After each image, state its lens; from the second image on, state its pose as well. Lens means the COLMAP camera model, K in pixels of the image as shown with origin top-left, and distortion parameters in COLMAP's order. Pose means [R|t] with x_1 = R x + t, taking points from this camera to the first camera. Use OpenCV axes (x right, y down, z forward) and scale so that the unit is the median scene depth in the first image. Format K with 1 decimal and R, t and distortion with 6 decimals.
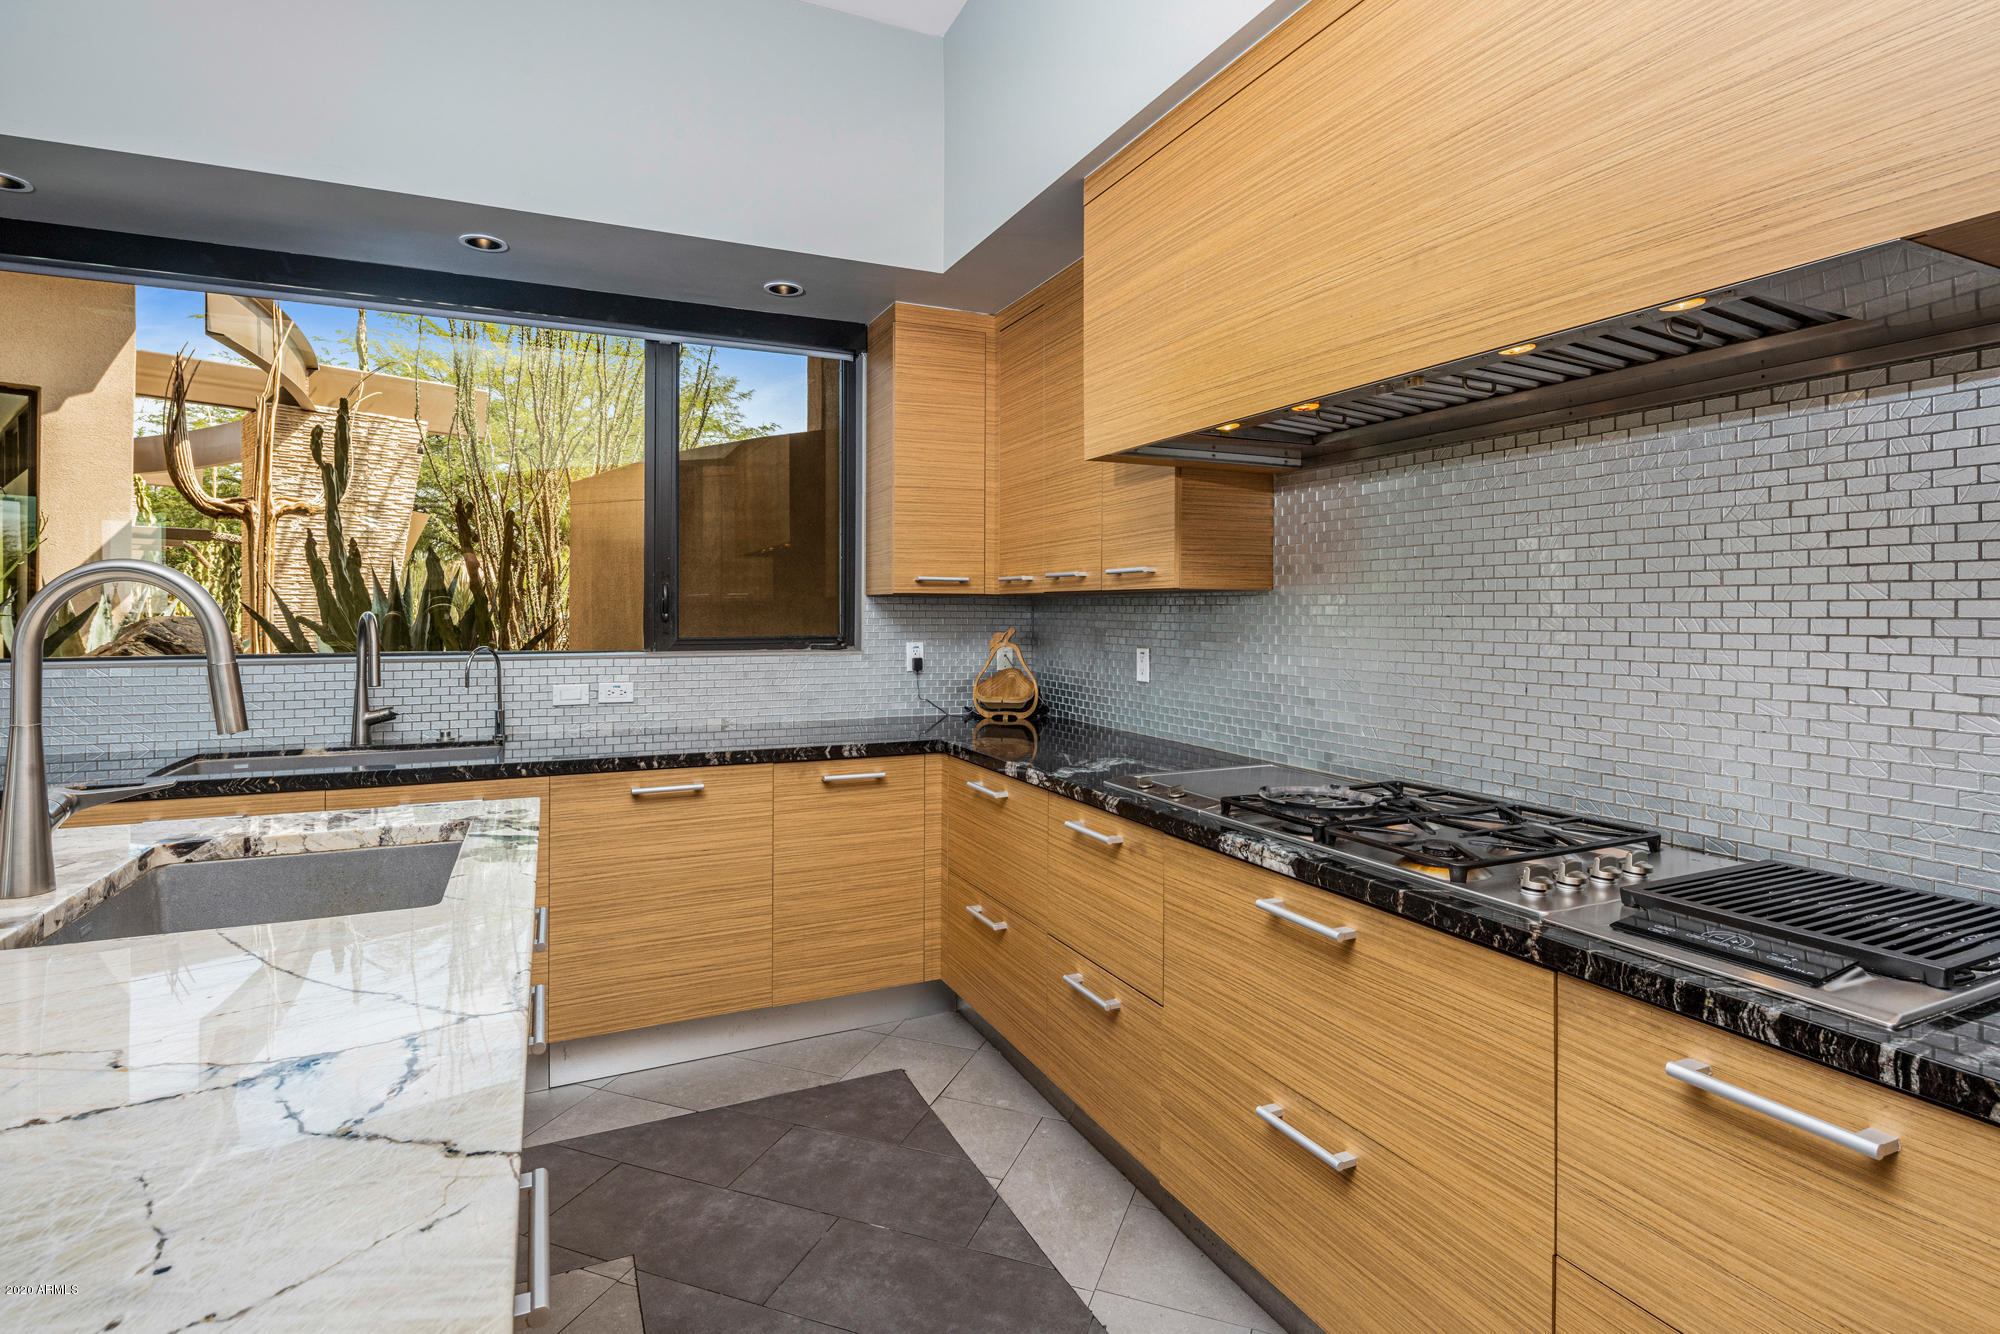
lens RADIAL K [[997.3, 0, 1000.0], [0, 997.3, 667.0], [0, 0, 1]] dist [-0.015813, 0.000228]
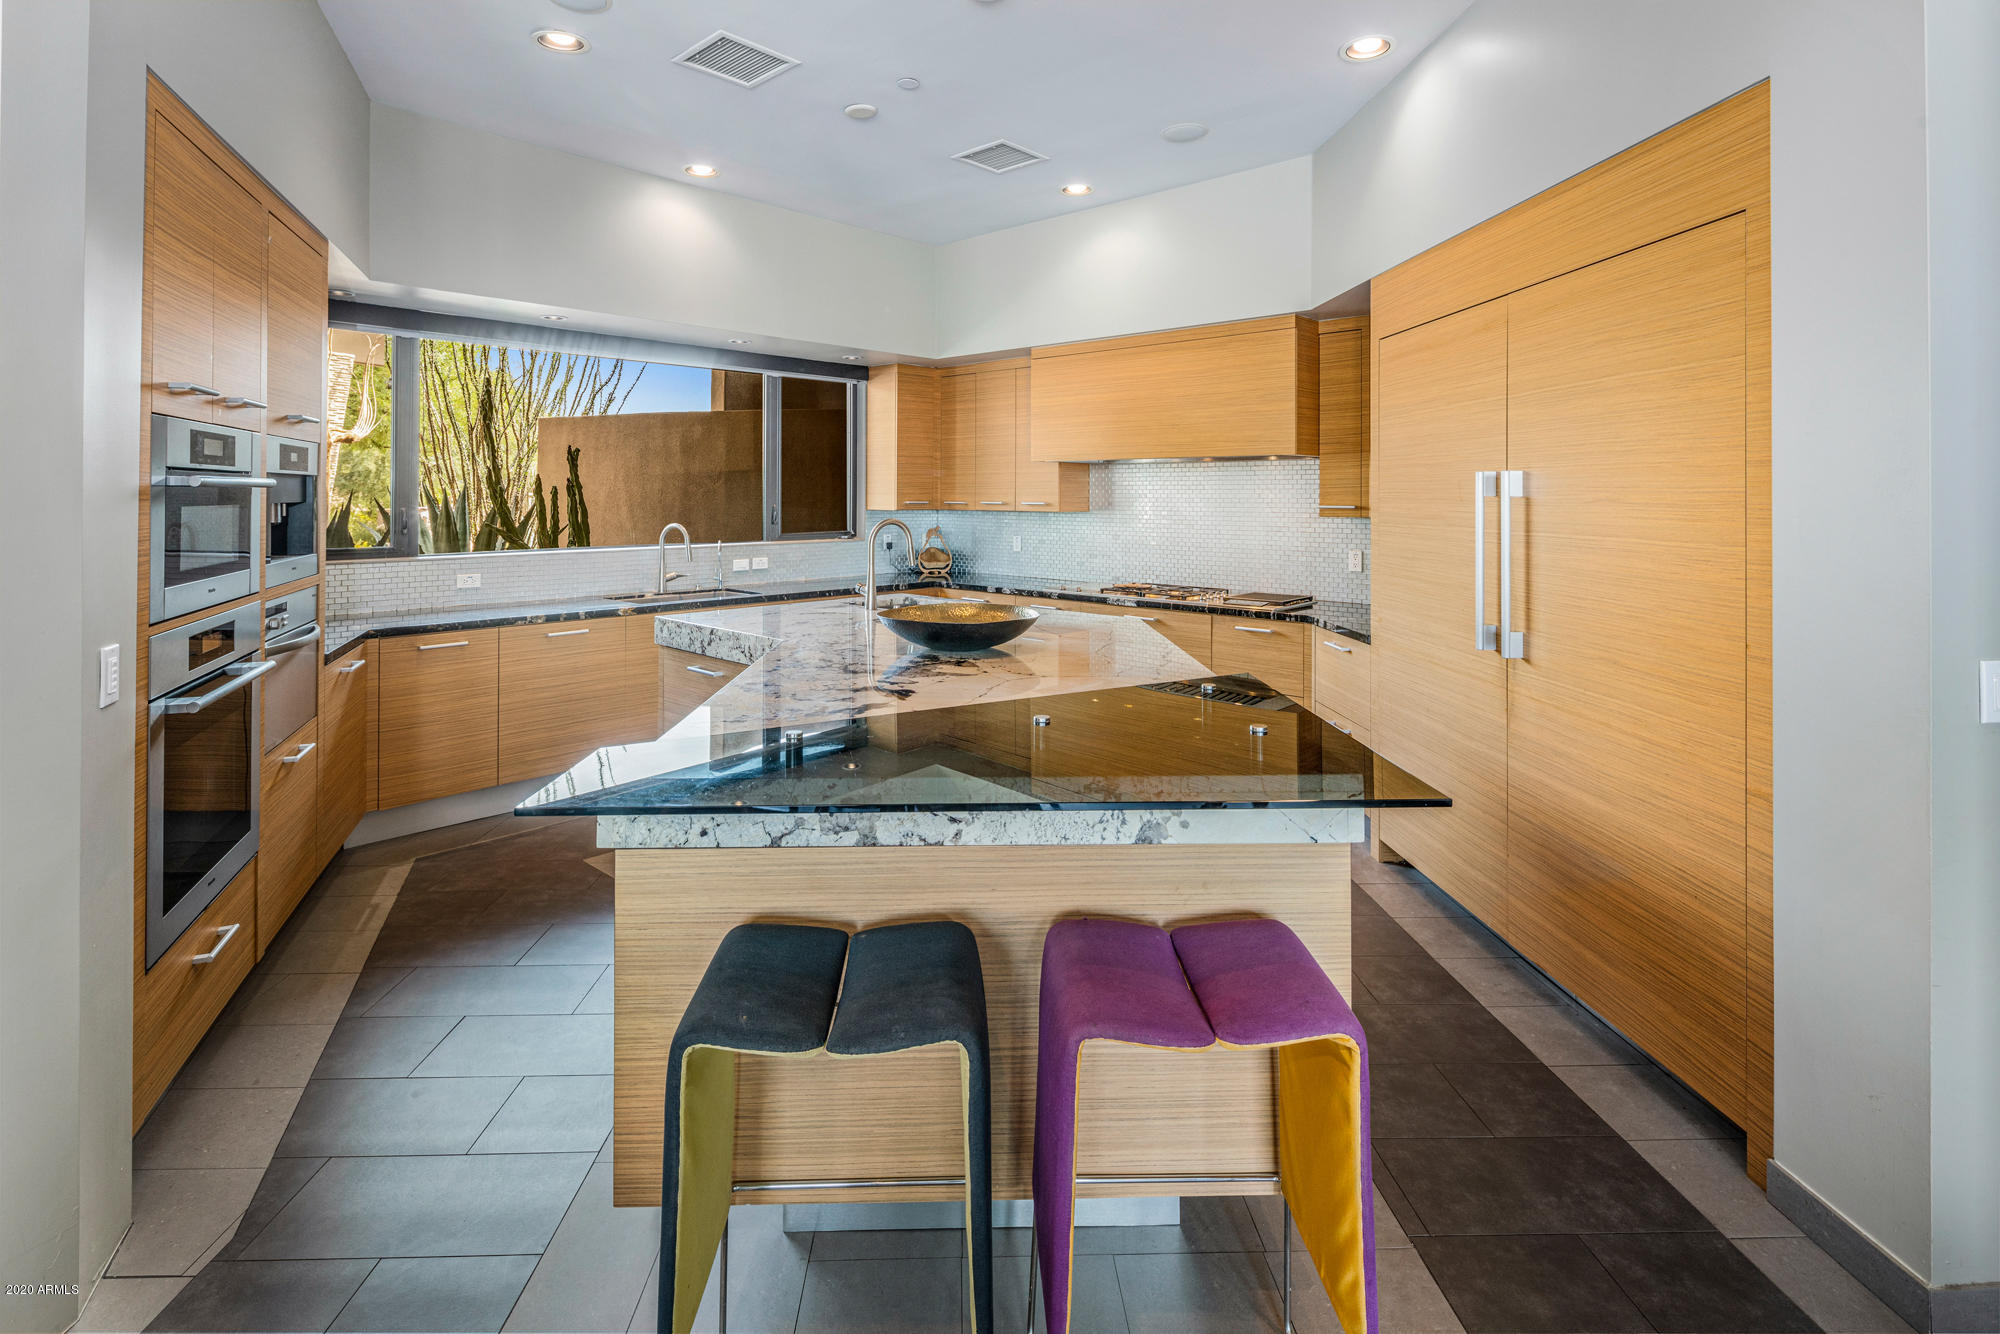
lens RADIAL K [[997.3, 0, 1000.0], [0, 997.3, 667.0], [0, 0, 1]] dist [-0.015813, 0.000228]
pose [[0.911174, -0.070553, 0.405935, -0.493191], [0.021204, 0.991954, 0.124810, -0.003416], [-0.411475, -0.105116, 0.905339, -0.615986]]
